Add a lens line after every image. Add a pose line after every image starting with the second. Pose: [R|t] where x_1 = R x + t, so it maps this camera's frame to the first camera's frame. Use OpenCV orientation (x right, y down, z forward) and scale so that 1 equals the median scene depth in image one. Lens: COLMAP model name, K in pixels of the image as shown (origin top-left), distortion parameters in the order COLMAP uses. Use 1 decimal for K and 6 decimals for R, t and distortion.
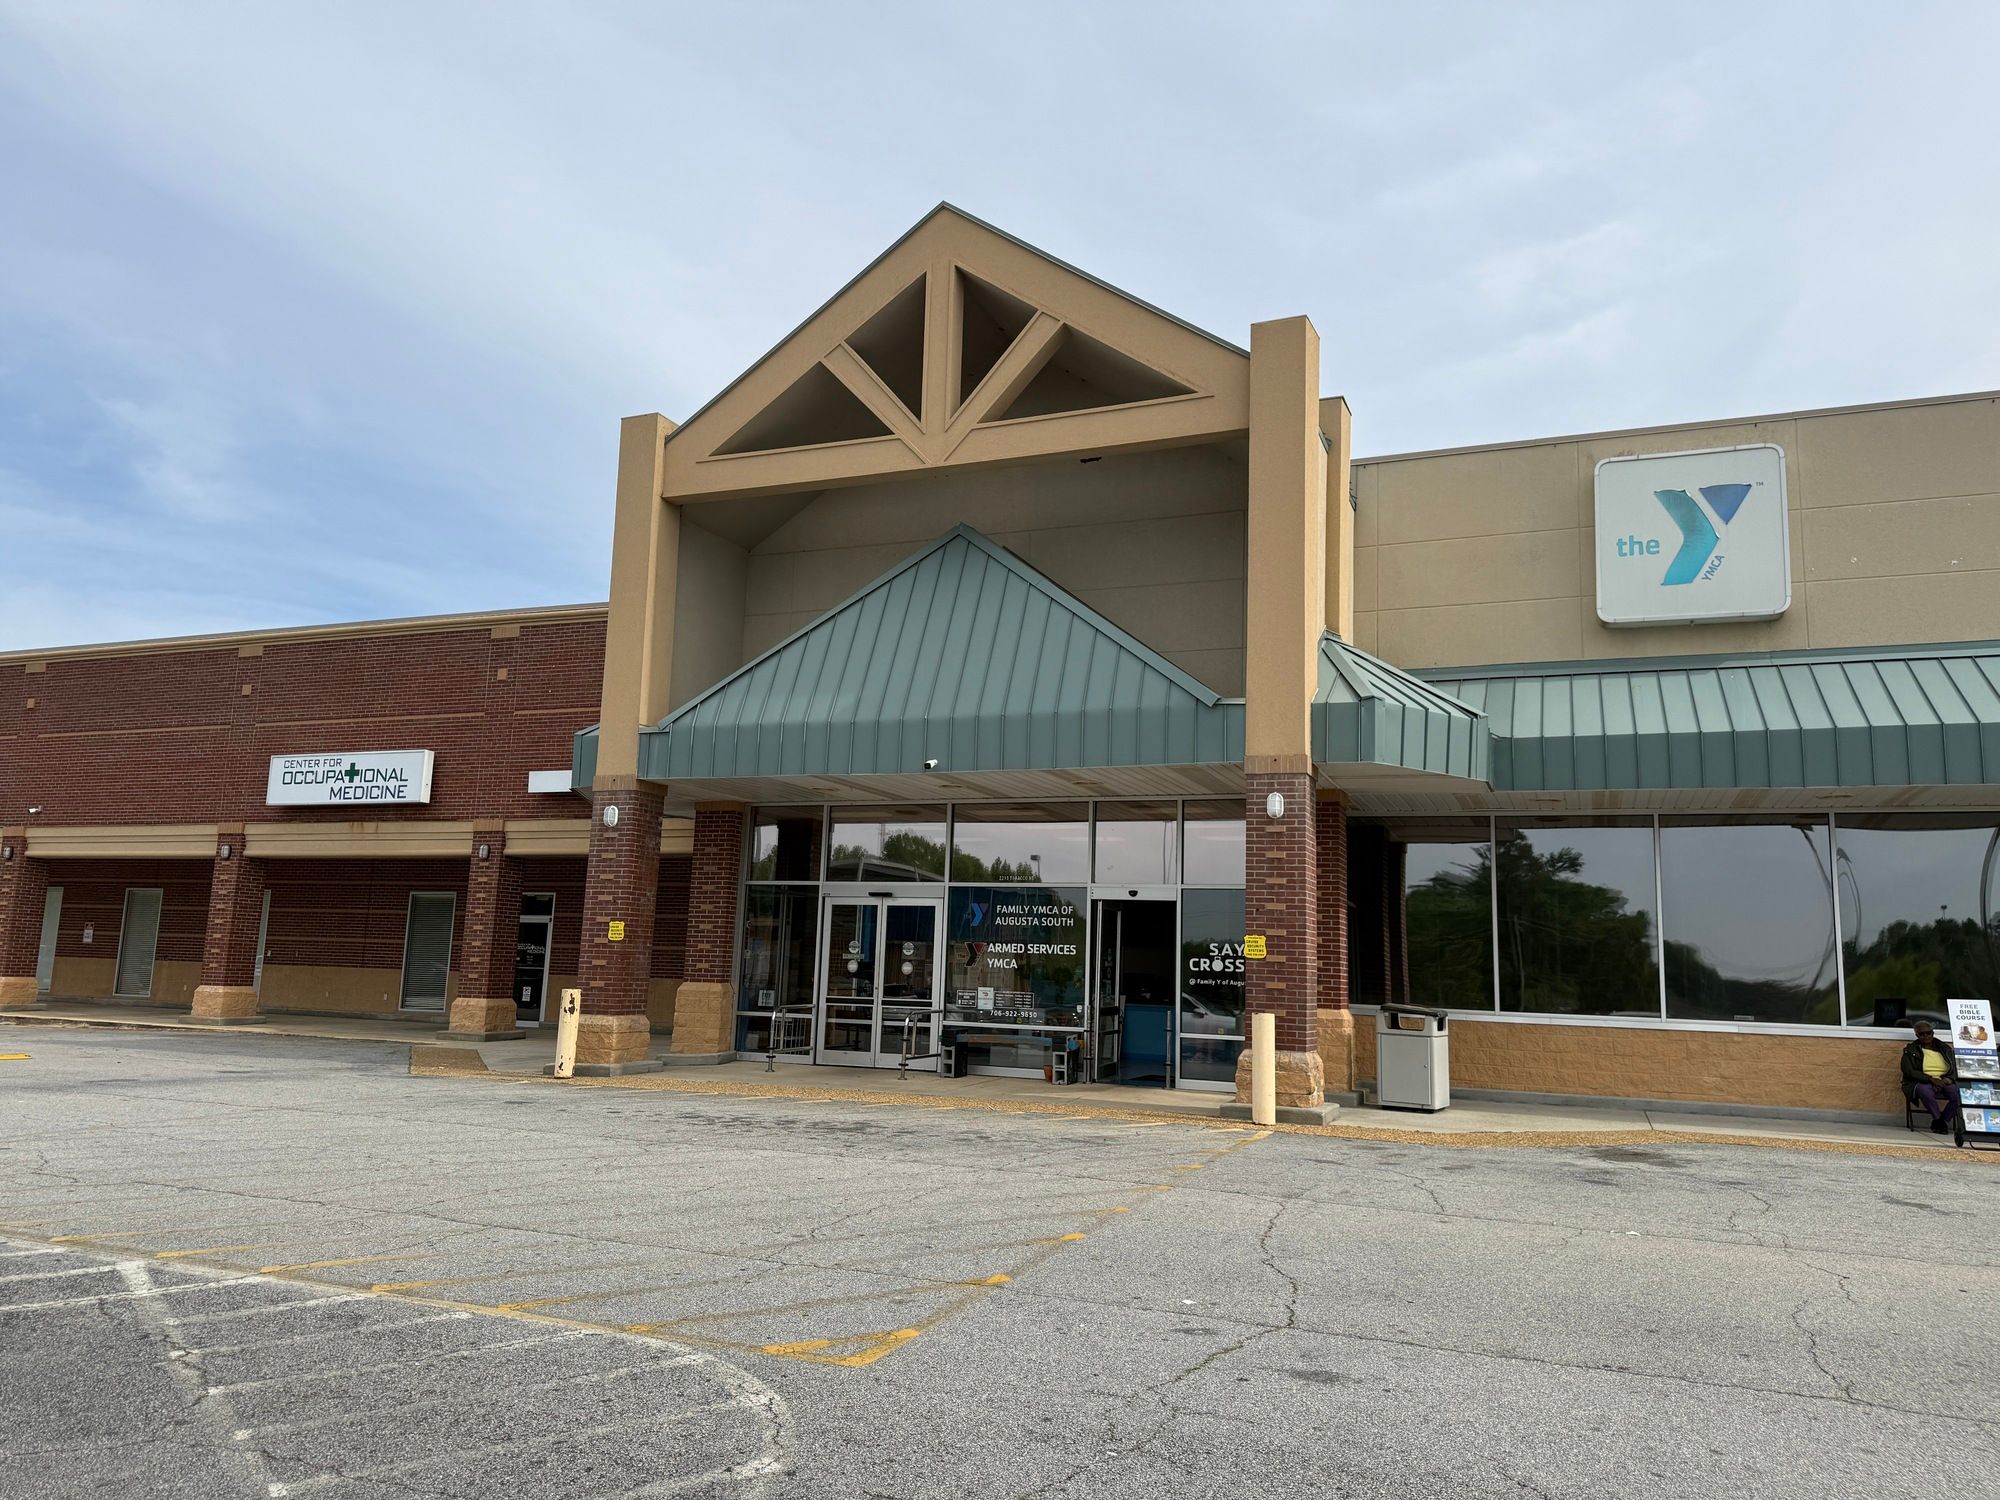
lens RADIAL K [[1403.5, 0, 993.5], [0, 1403.5, 745.7], [0, 0, 1]] dist [0.023188, -0.041519]
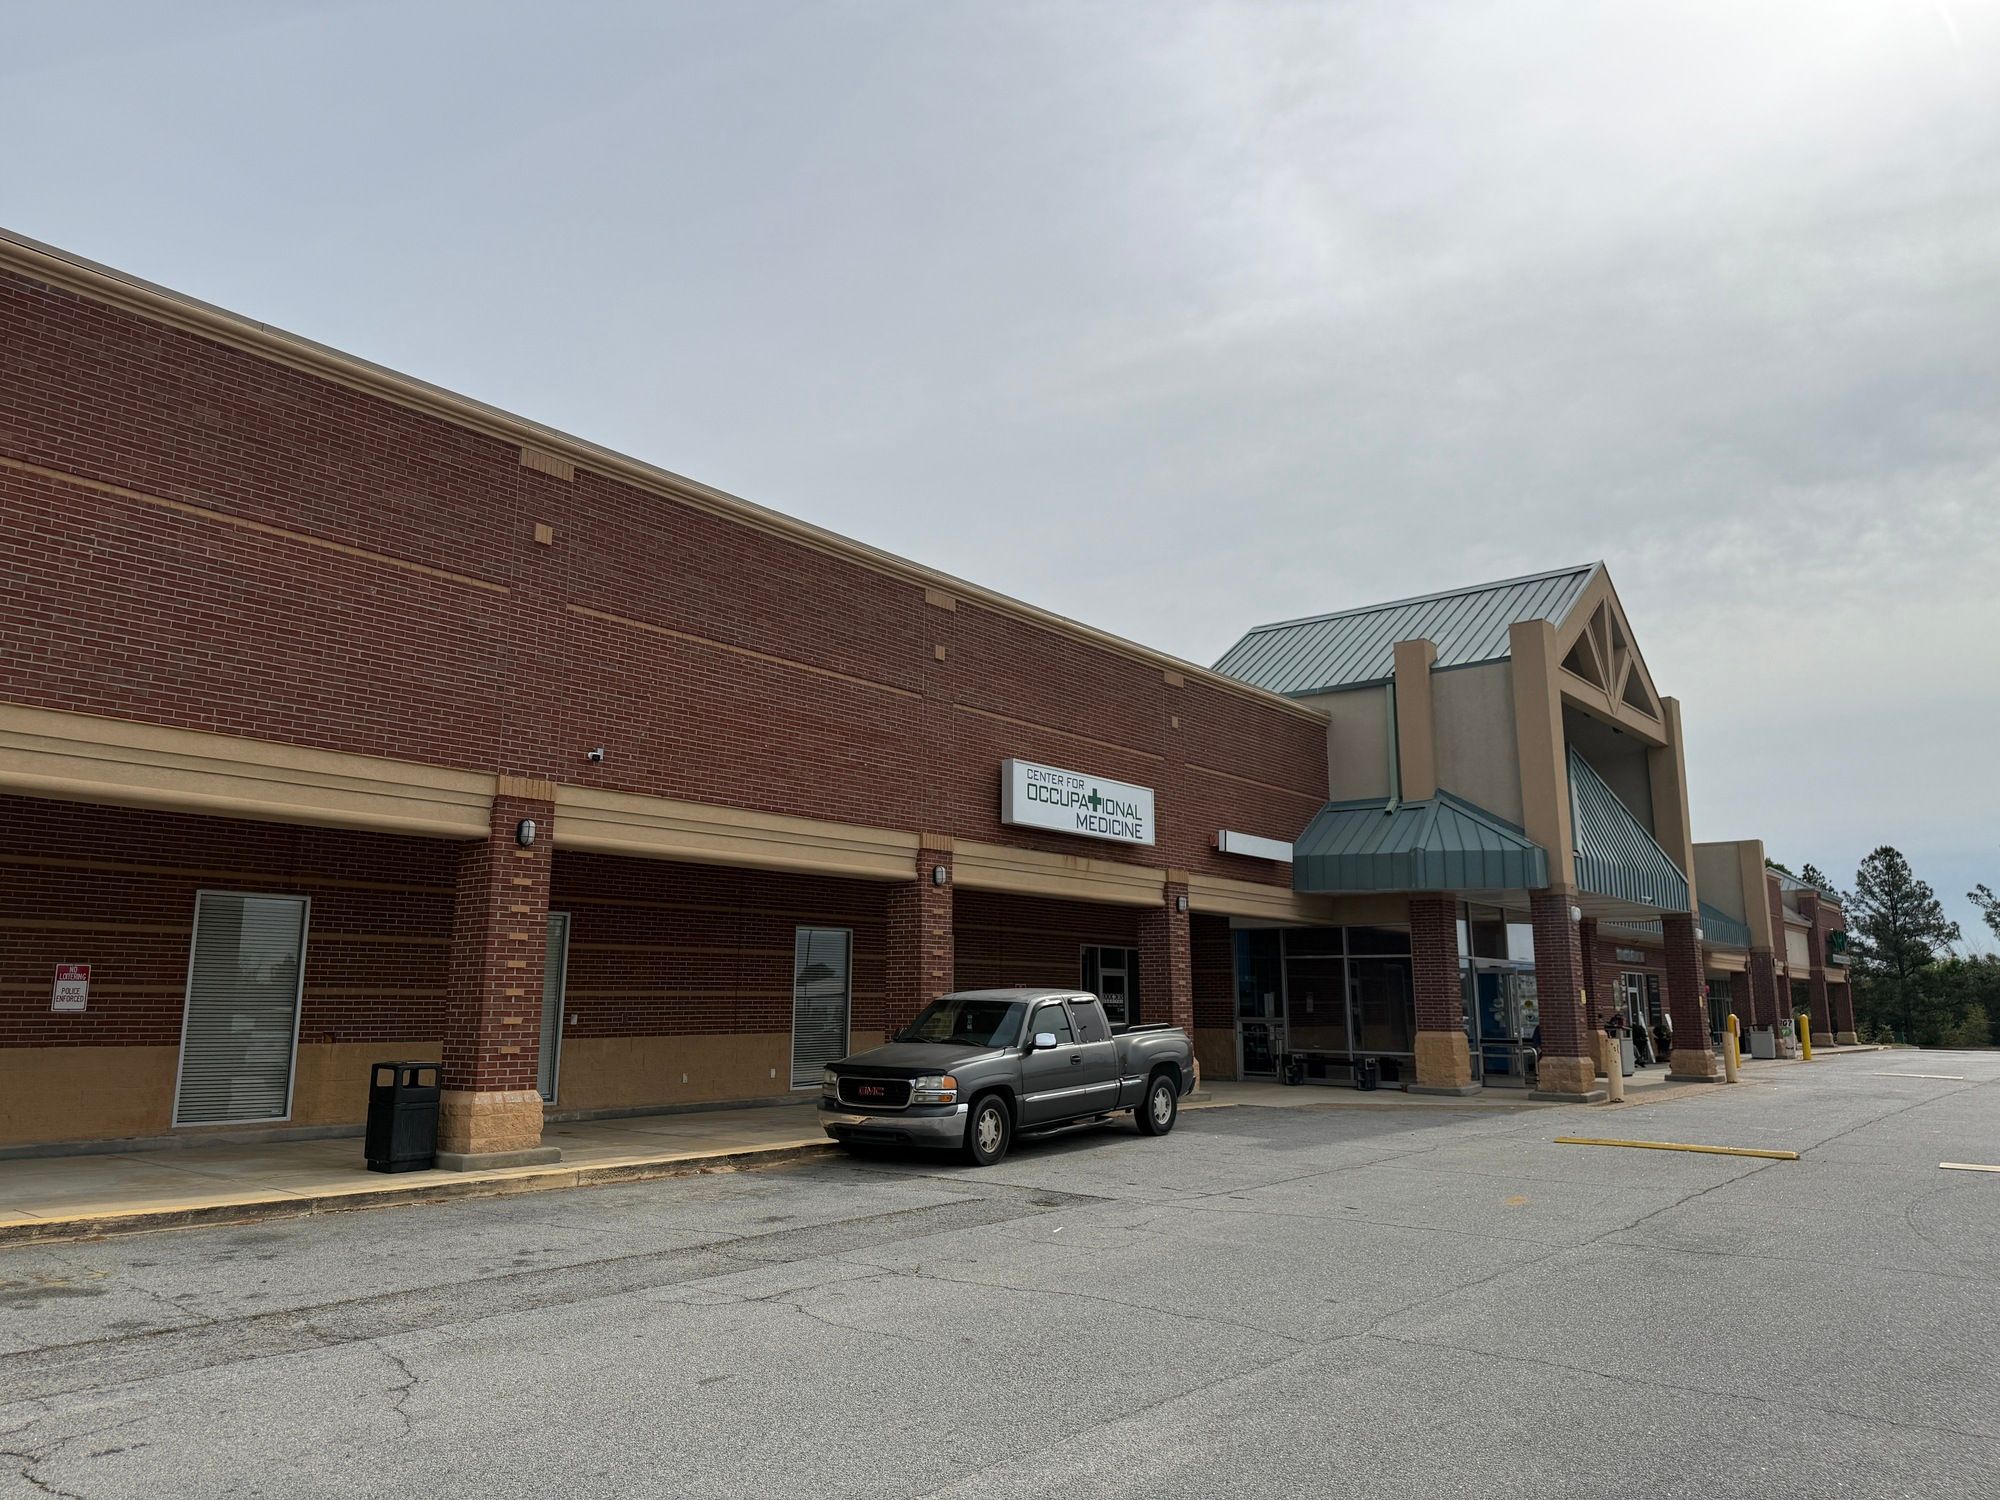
lens RADIAL K [[1376.4, 0, 1000.0], [0, 1376.4, 750.0], [0, 0, 1]] dist [0.124731, -0.143229]
pose [[0.305341, 0.146263, 0.940943, -1.273253], [-0.145963, 0.983645, -0.105535, 0.086582], [-0.940990, -0.105118, 0.321697, 0.791953]]
